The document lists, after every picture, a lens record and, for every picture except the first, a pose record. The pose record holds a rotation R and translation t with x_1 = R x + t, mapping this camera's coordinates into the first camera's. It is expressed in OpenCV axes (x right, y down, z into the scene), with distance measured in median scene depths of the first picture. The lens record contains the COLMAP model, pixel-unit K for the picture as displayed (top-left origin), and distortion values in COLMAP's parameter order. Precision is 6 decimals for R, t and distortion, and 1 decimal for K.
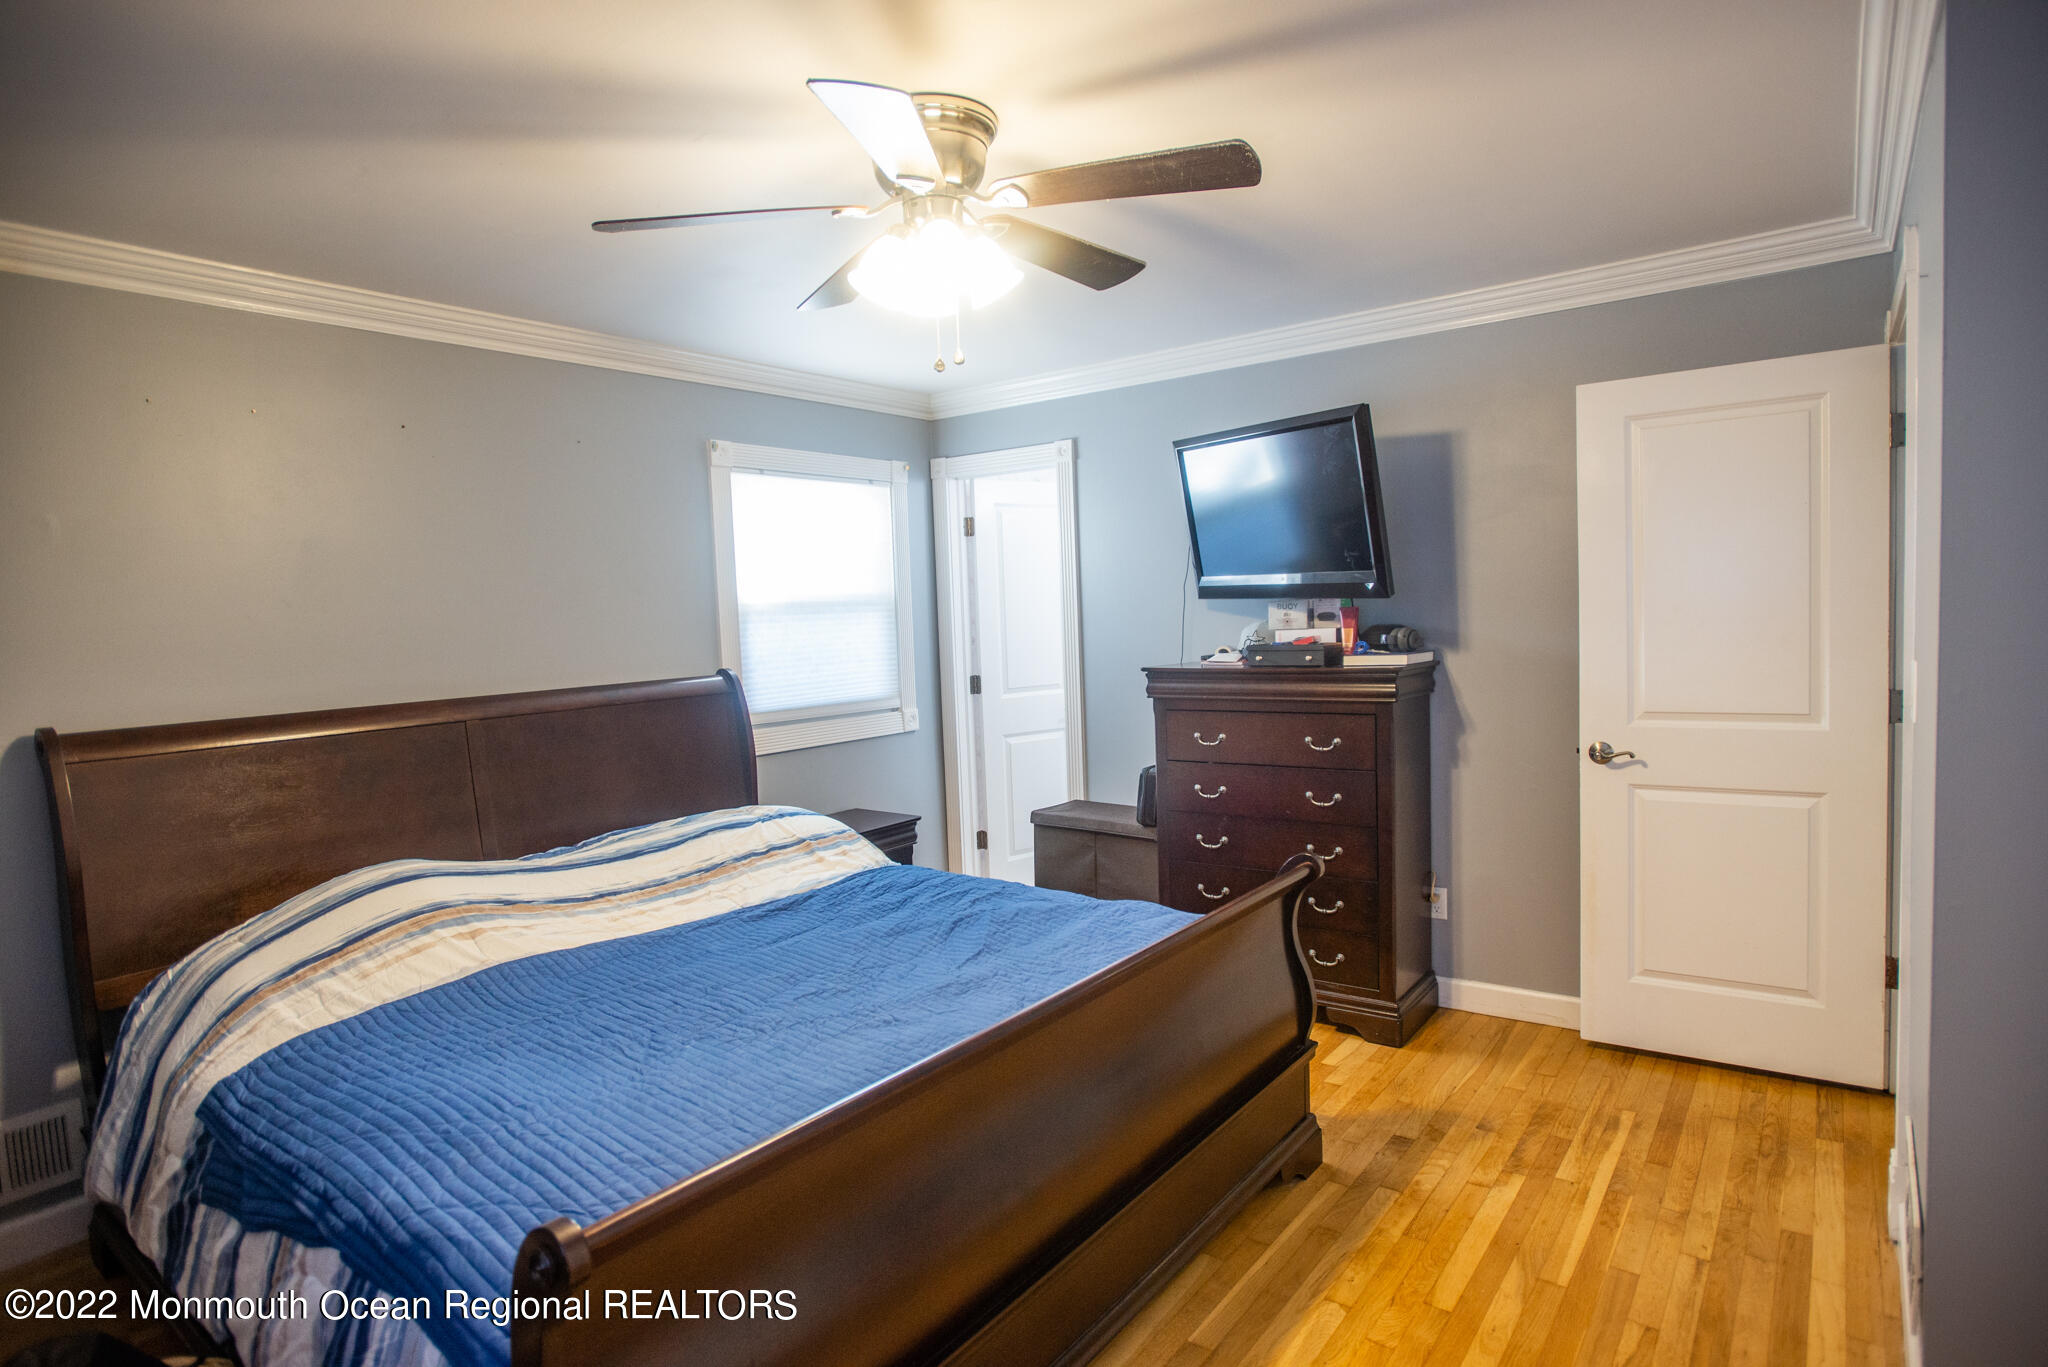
lens RADIAL K [[1078.2, 0, 1023.3], [0, 1078.2, 678.0], [0, 0, 1]] dist [-0.060020, 0.030802]
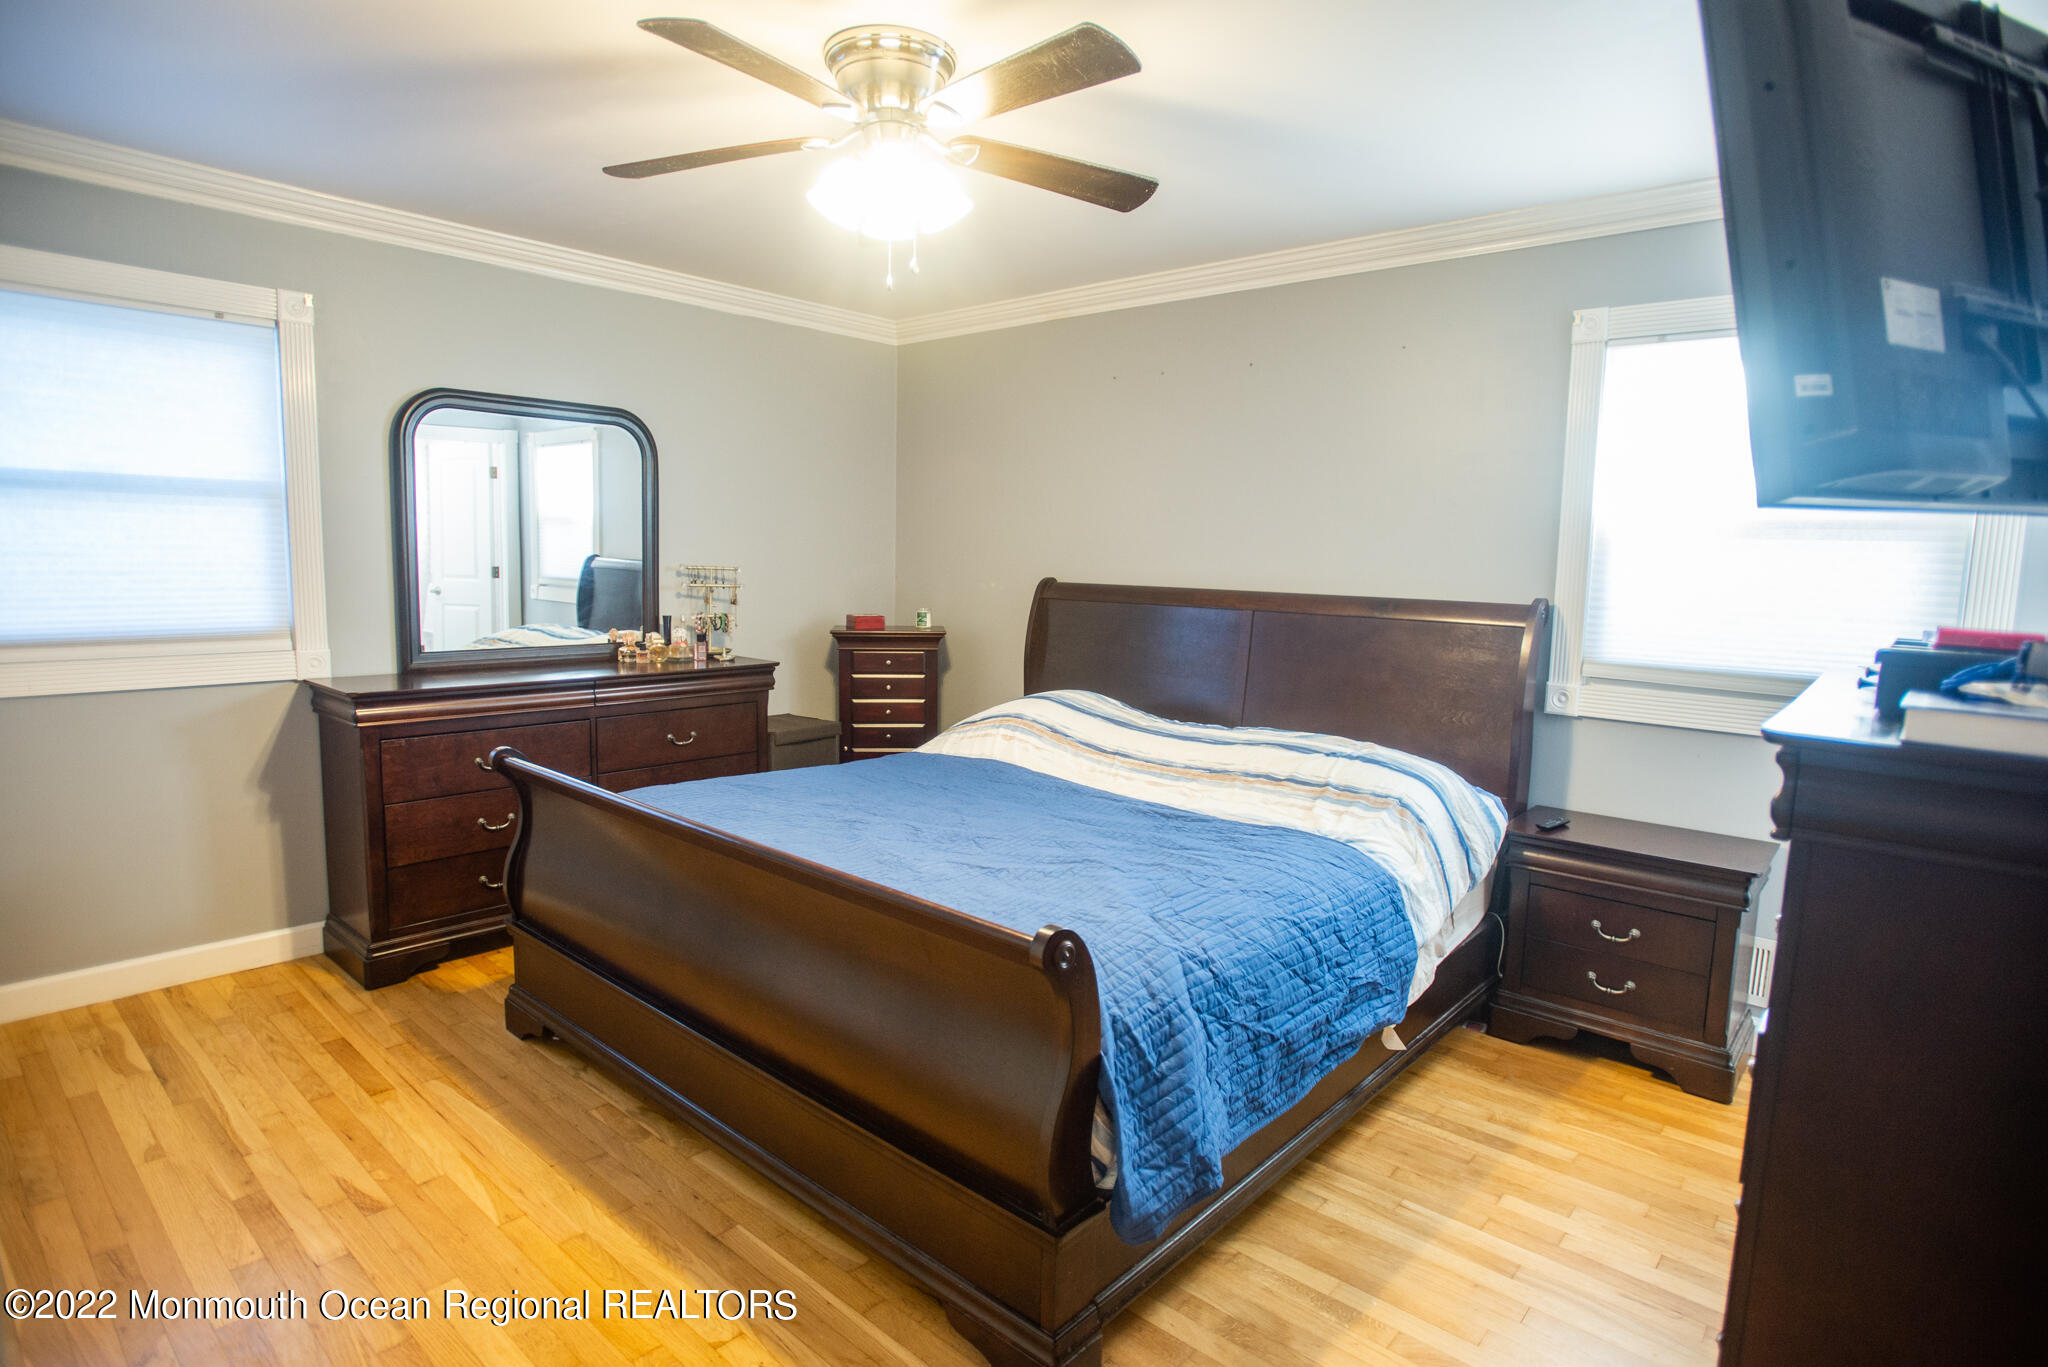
lens RADIAL K [[1078.2, 0, 1023.3], [0, 1078.2, 678.0], [0, 0, 1]] dist [-0.060020, 0.030802]
pose [[-0.073425, 0.154004, -0.985338, 0.787665], [-0.082560, 0.983675, 0.159896, -0.065523], [0.993878, 0.093090, -0.059511, 0.943377]]
